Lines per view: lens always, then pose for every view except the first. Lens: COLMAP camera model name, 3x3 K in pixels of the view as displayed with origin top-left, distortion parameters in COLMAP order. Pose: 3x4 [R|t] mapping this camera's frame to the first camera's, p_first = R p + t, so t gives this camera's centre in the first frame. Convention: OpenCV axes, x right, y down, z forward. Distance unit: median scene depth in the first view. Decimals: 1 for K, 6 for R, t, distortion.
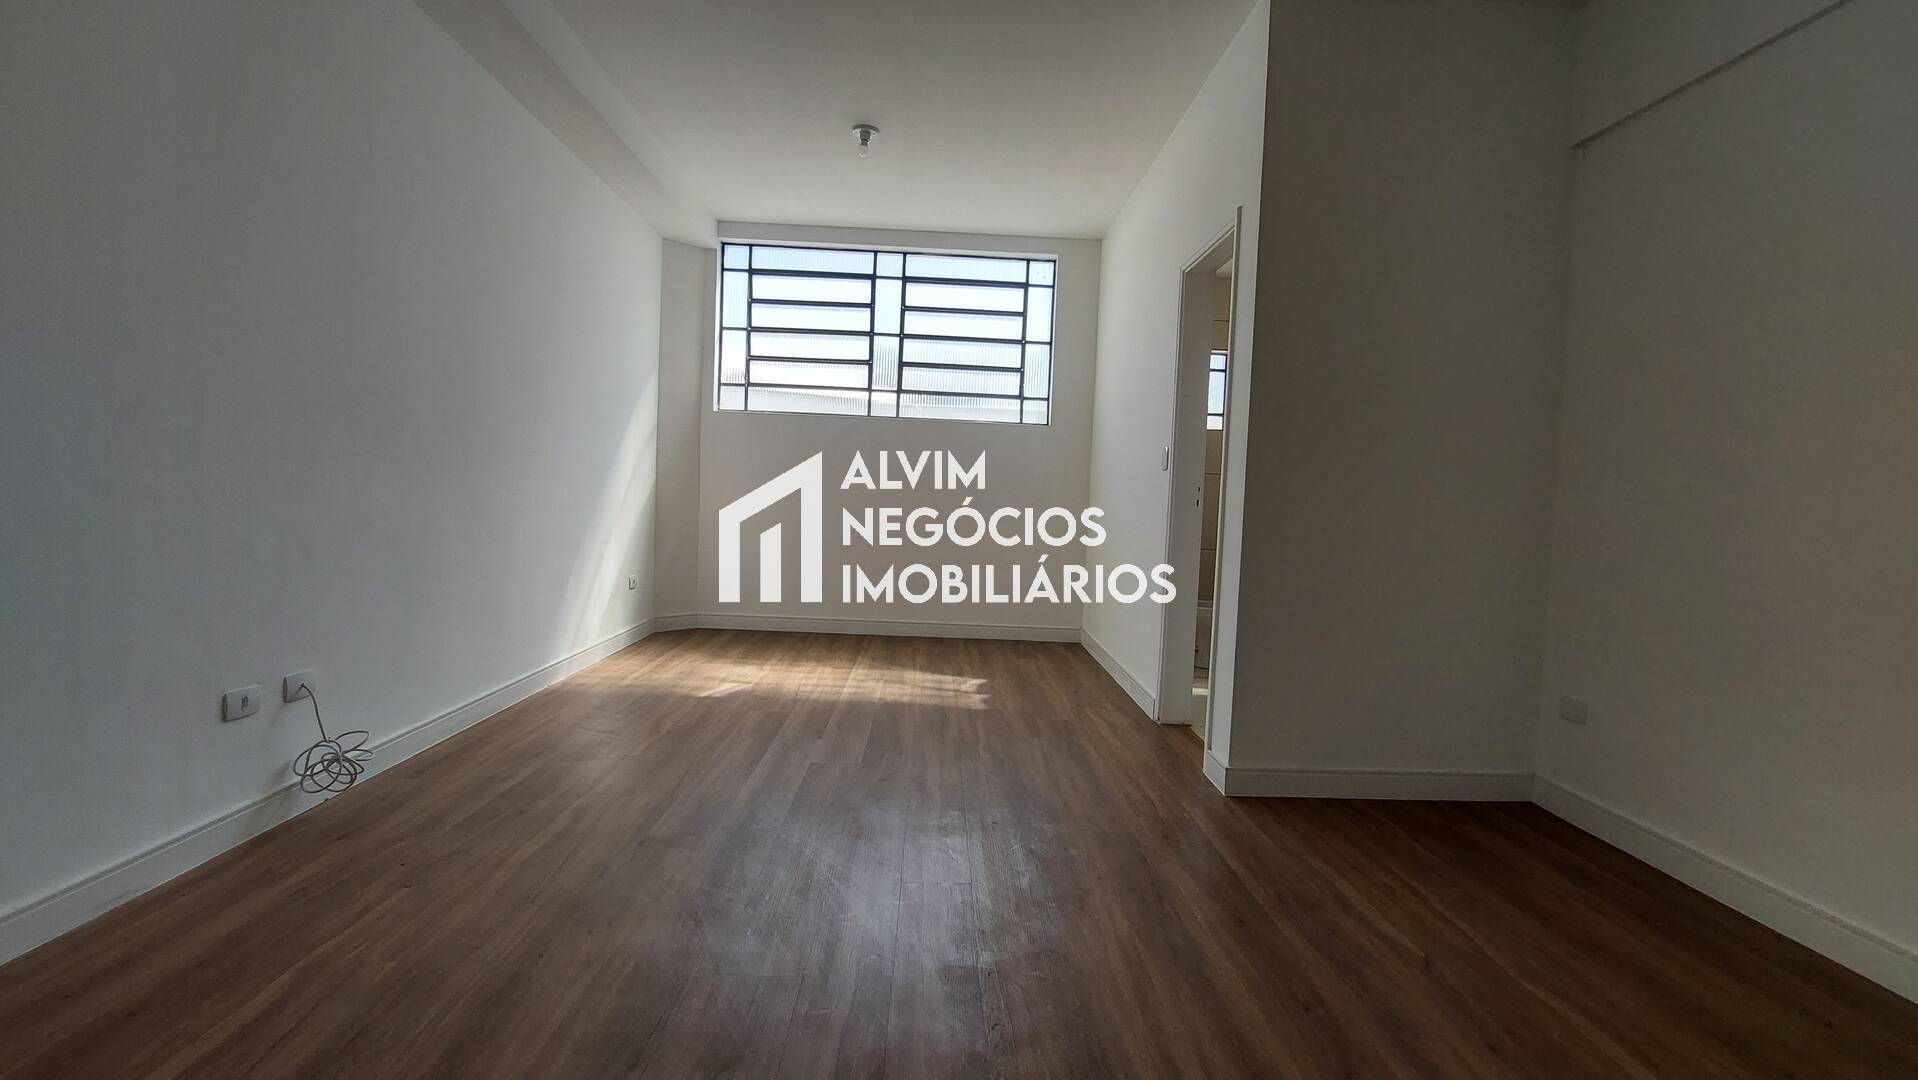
lens RADIAL K [[774.5, 0, 961.0], [0, 774.5, 532.1], [0, 0, 1]] dist [-0.003091, -0.010386]
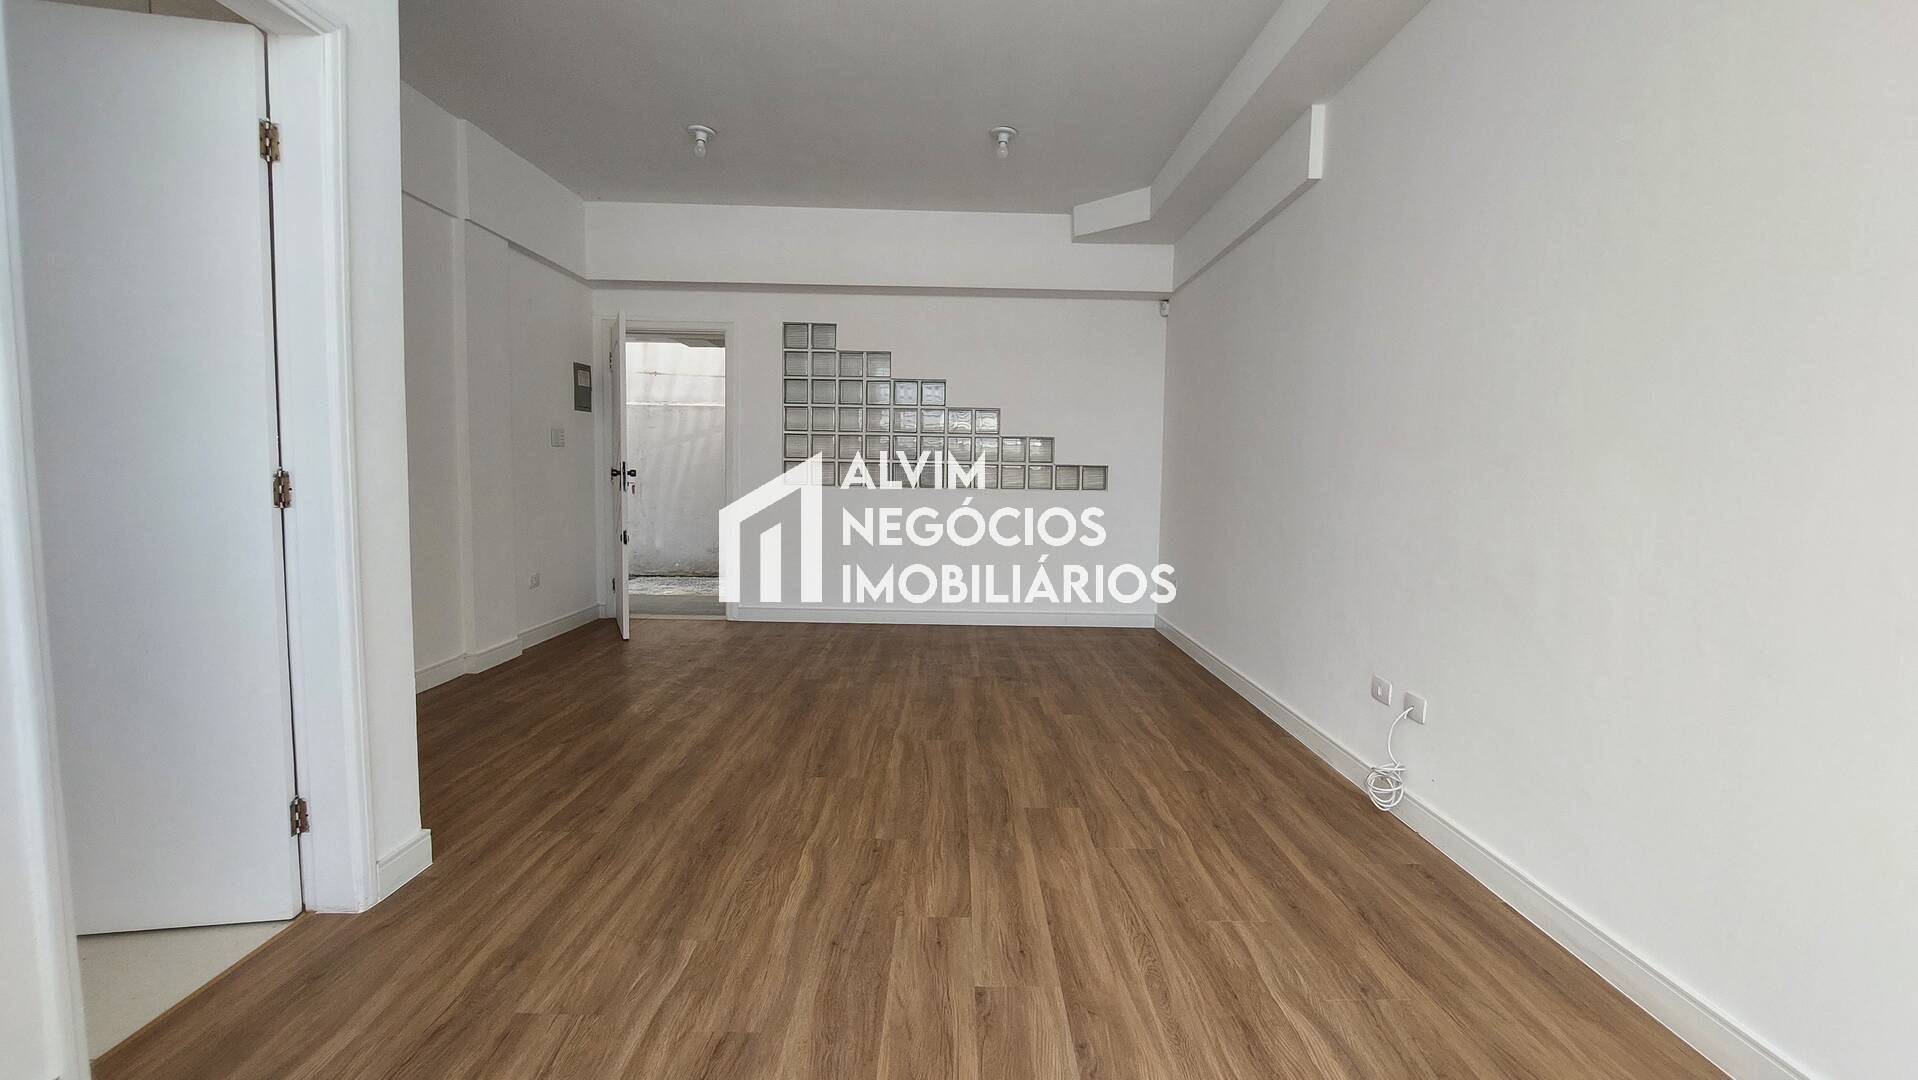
lens RADIAL K [[773.9, 0, 960.3], [0, 773.9, 527.5], [0, 0, 1]] dist [-0.009615, -0.005327]
pose [[-0.997829, -0.062321, 0.021299, -0.135064], [-0.059260, 0.990694, 0.122530, -0.088855], [-0.028737, 0.121002, -0.992236, 1.232724]]
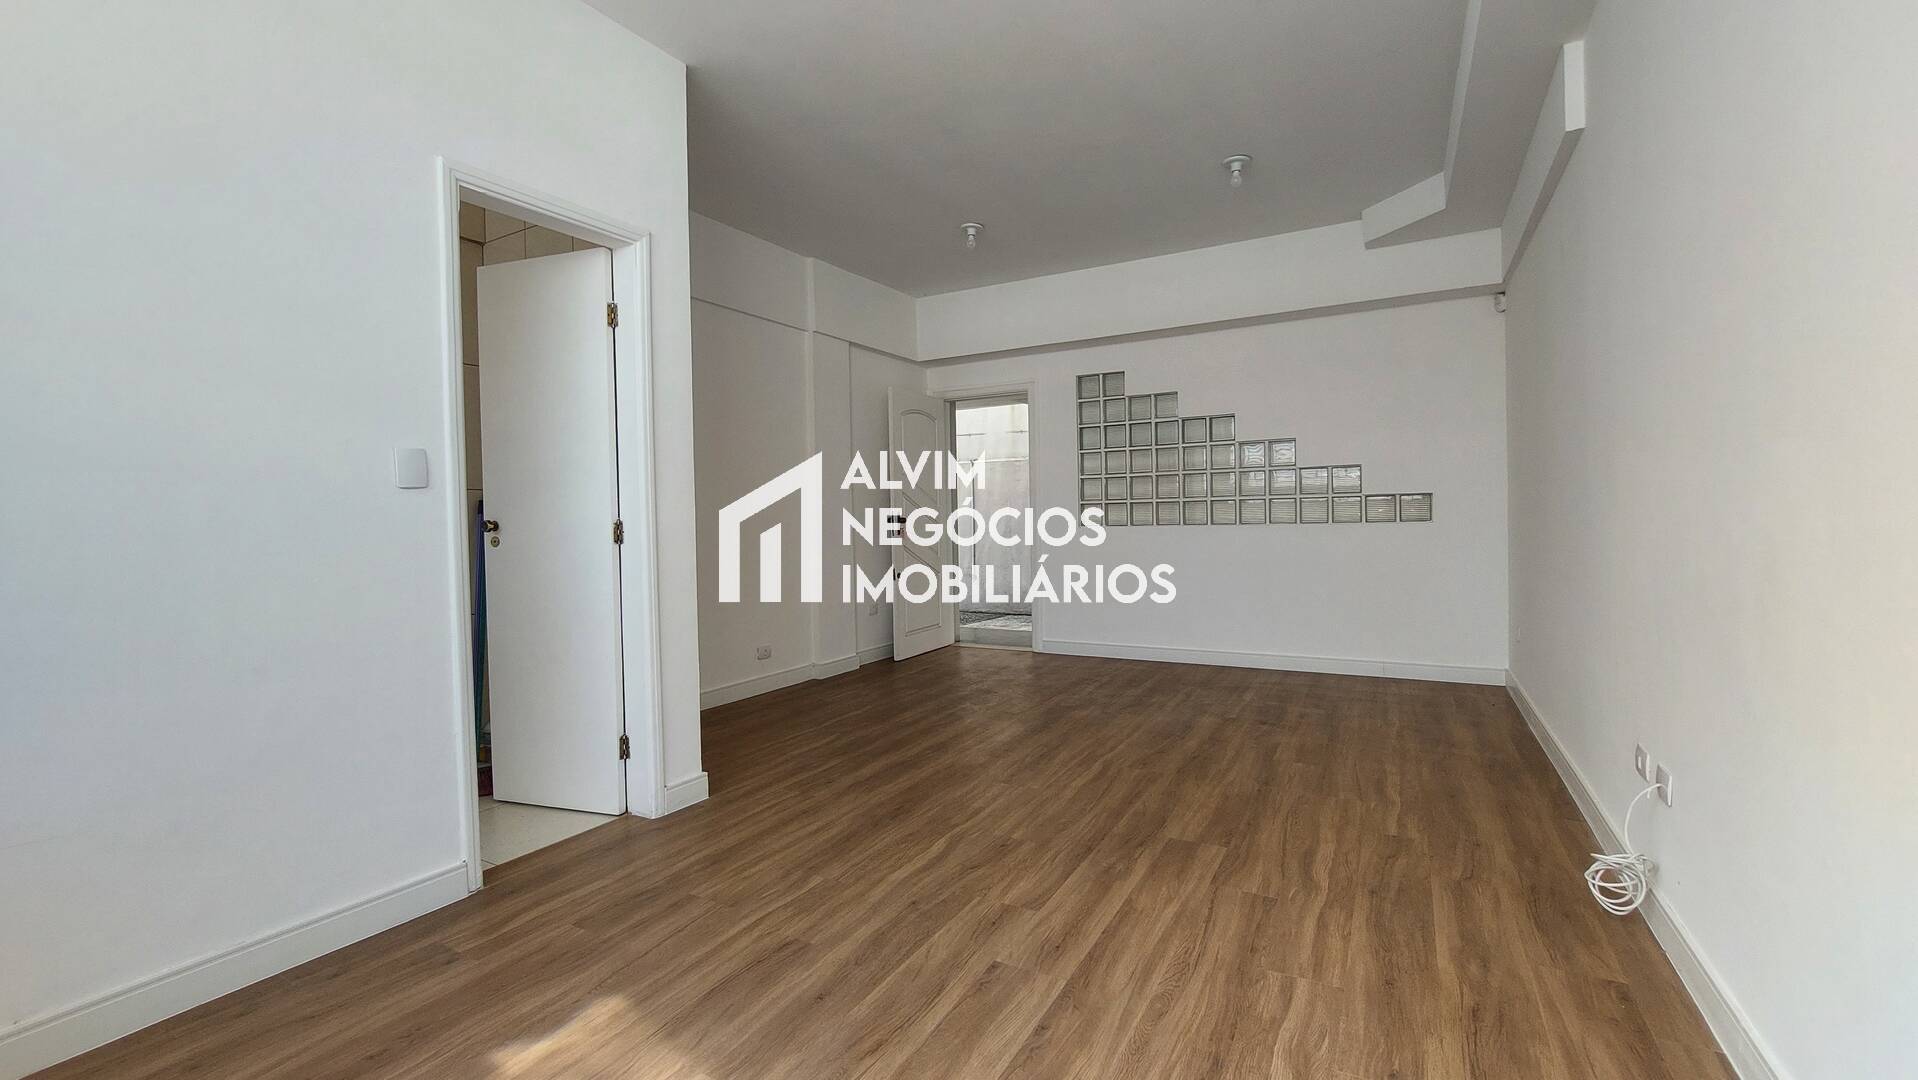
lens RADIAL K [[774.5, 0, 961.0], [0, 774.5, 532.1], [0, 0, 1]] dist [-0.003091, -0.010386]
pose [[-0.853707, -0.034470, 0.519612, -0.376667], [0.009356, 0.996631, 0.081485, -0.087678], [-0.520670, 0.074426, -0.850508, 1.236681]]
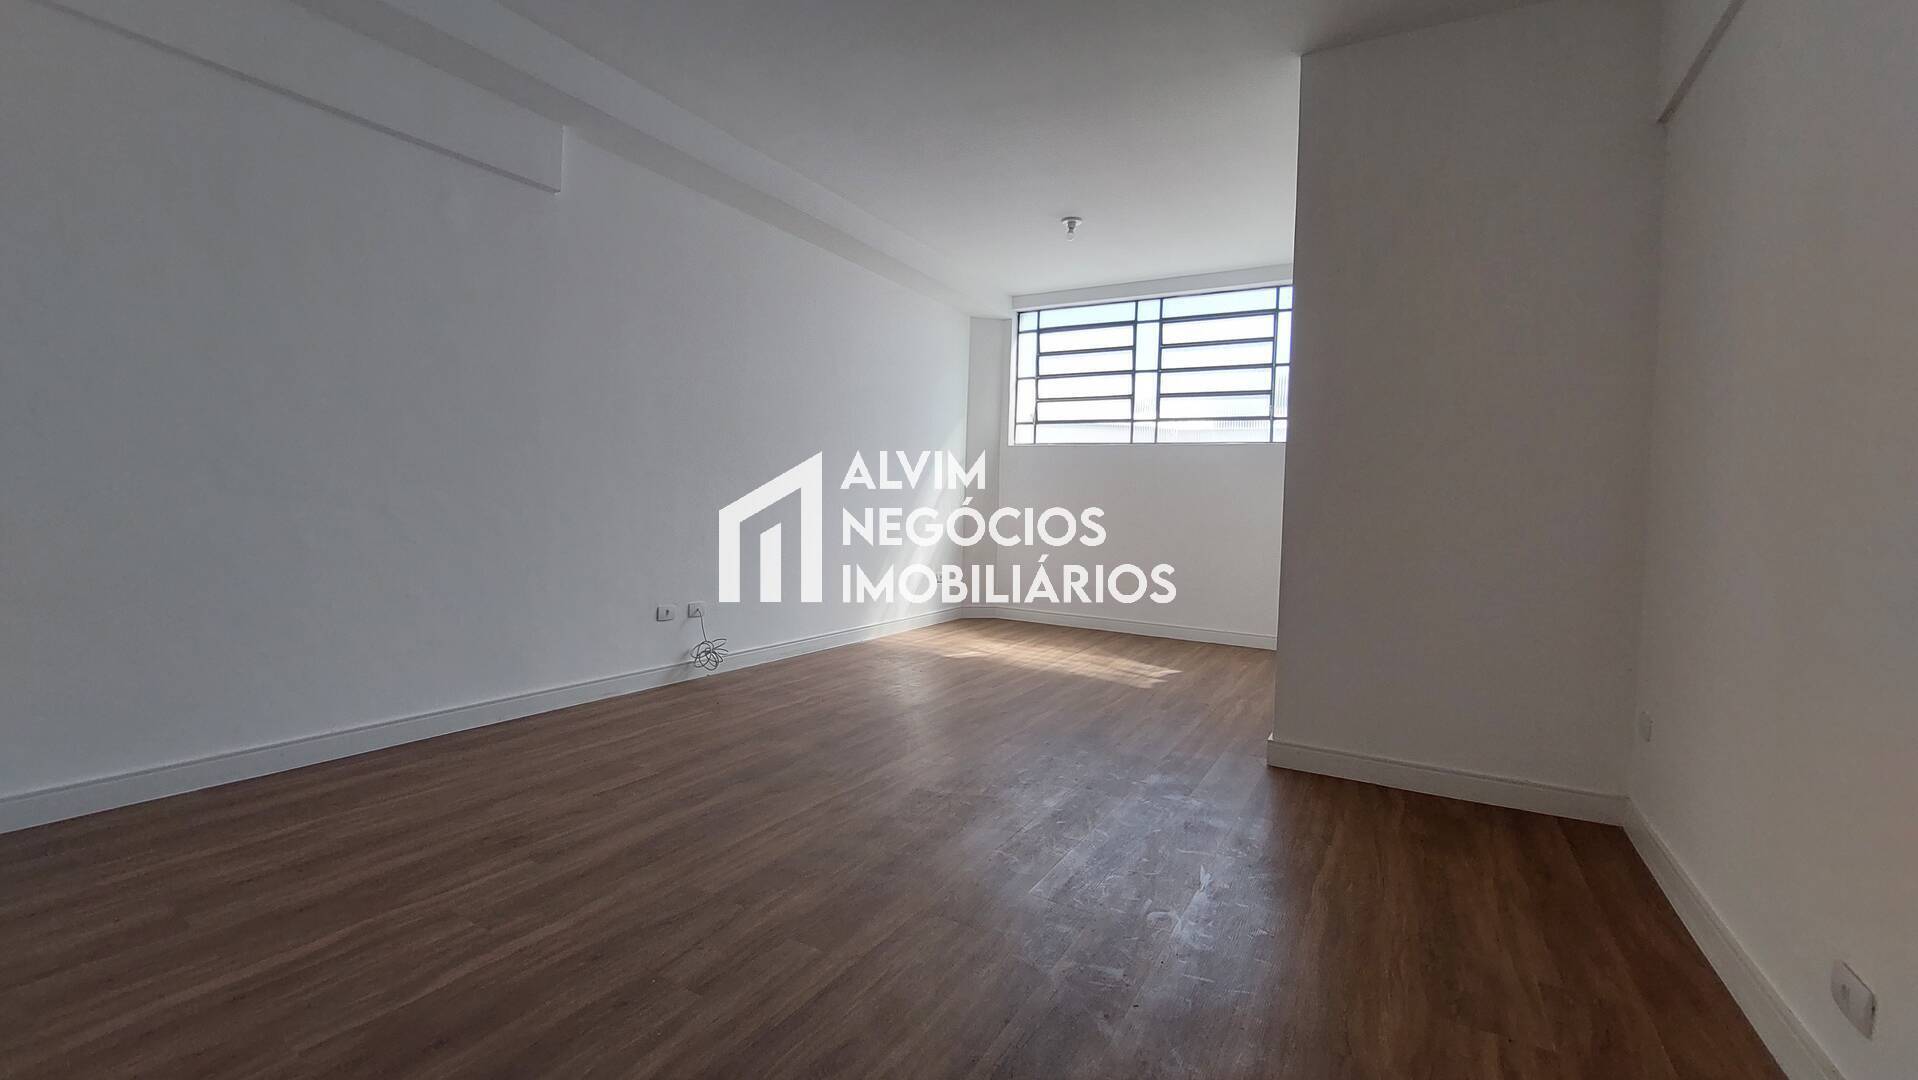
lens RADIAL K [[786.7, 0, 969.1], [0, 786.7, 535.0], [0, 0, 1]] dist [-0.001972, -0.011080]
pose [[0.853759, 0.009542, -0.520581, 0.411487], [-0.024556, 0.999457, -0.021954, 0.026905], [0.520089, 0.031527, 0.853530, -0.170294]]
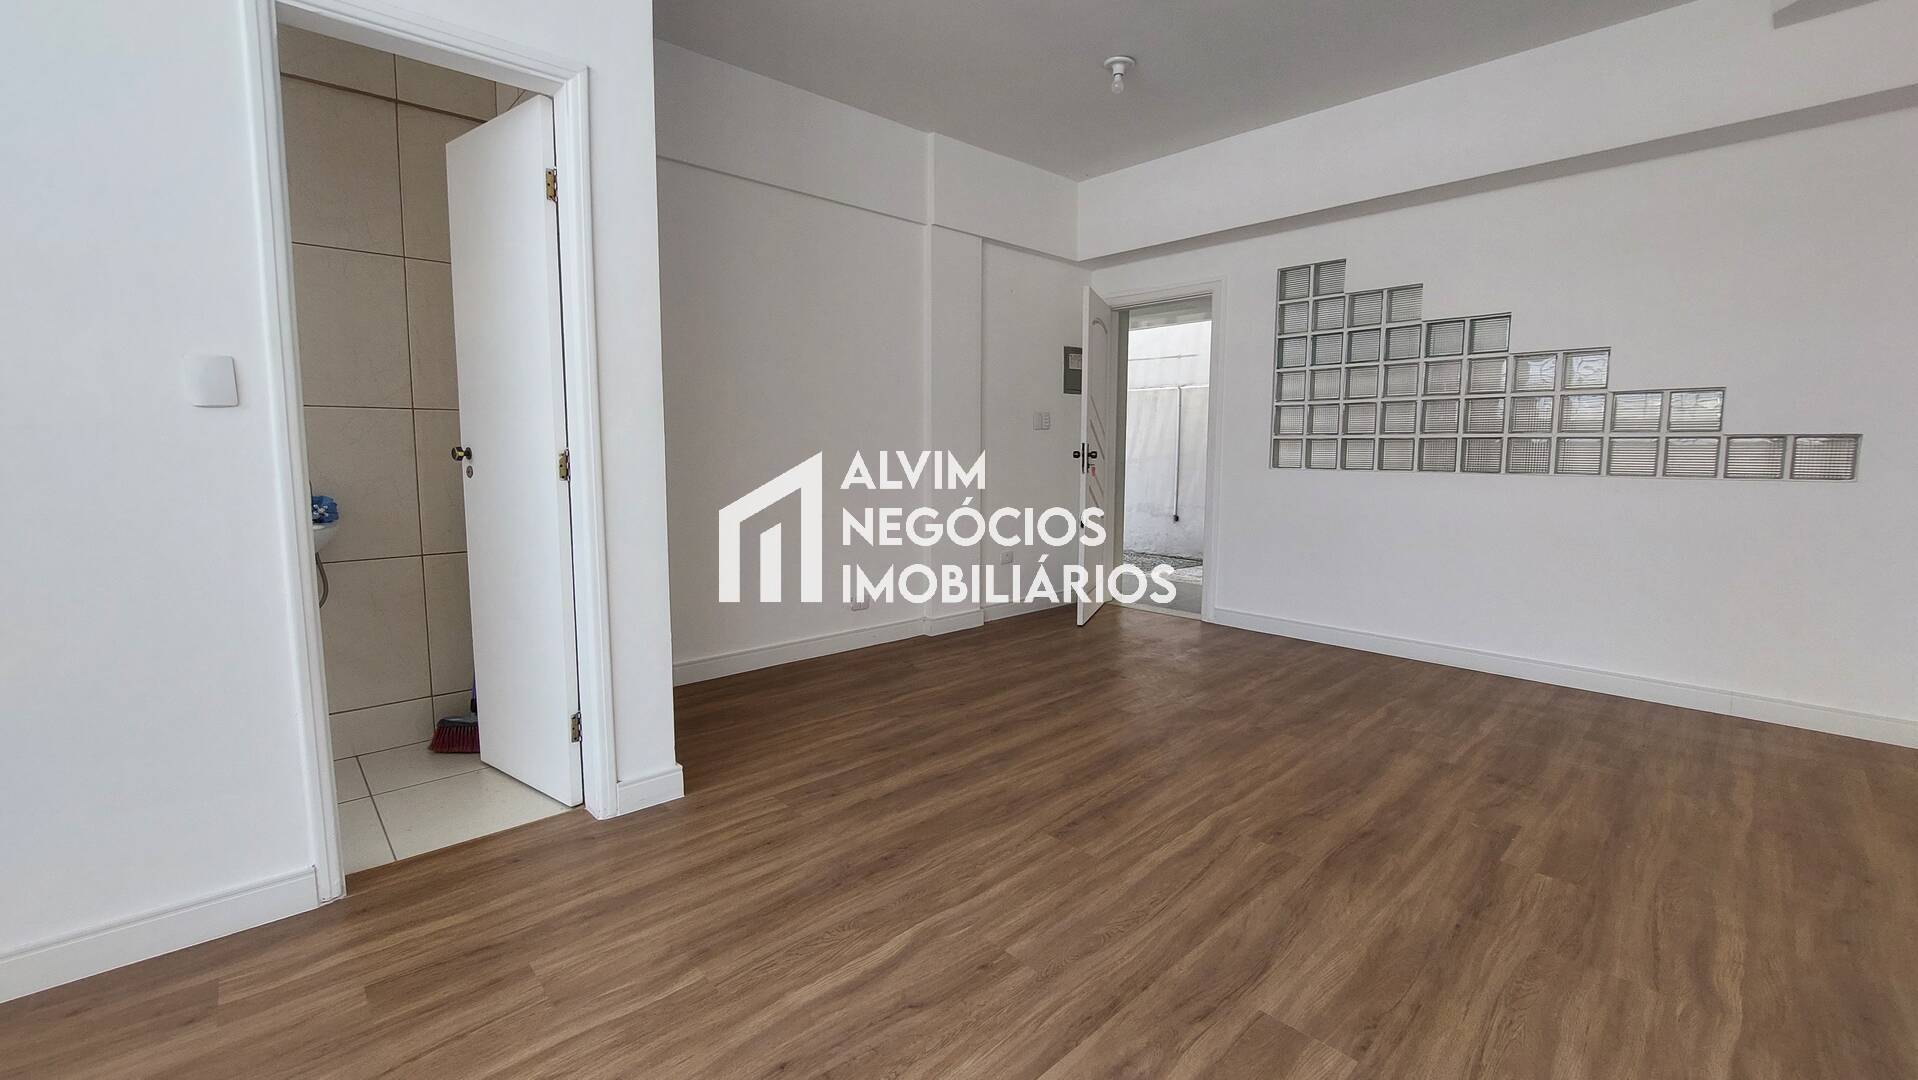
lens RADIAL K [[773.9, 0, 960.3], [0, 773.9, 527.5], [0, 0, 1]] dist [-0.009615, -0.005327]
pose [[-0.660414, -0.119703, 0.741299, -0.353405], [0.005267, 0.986449, 0.163982, -0.078369], [-0.750883, 0.112200, -0.650835, 0.937605]]
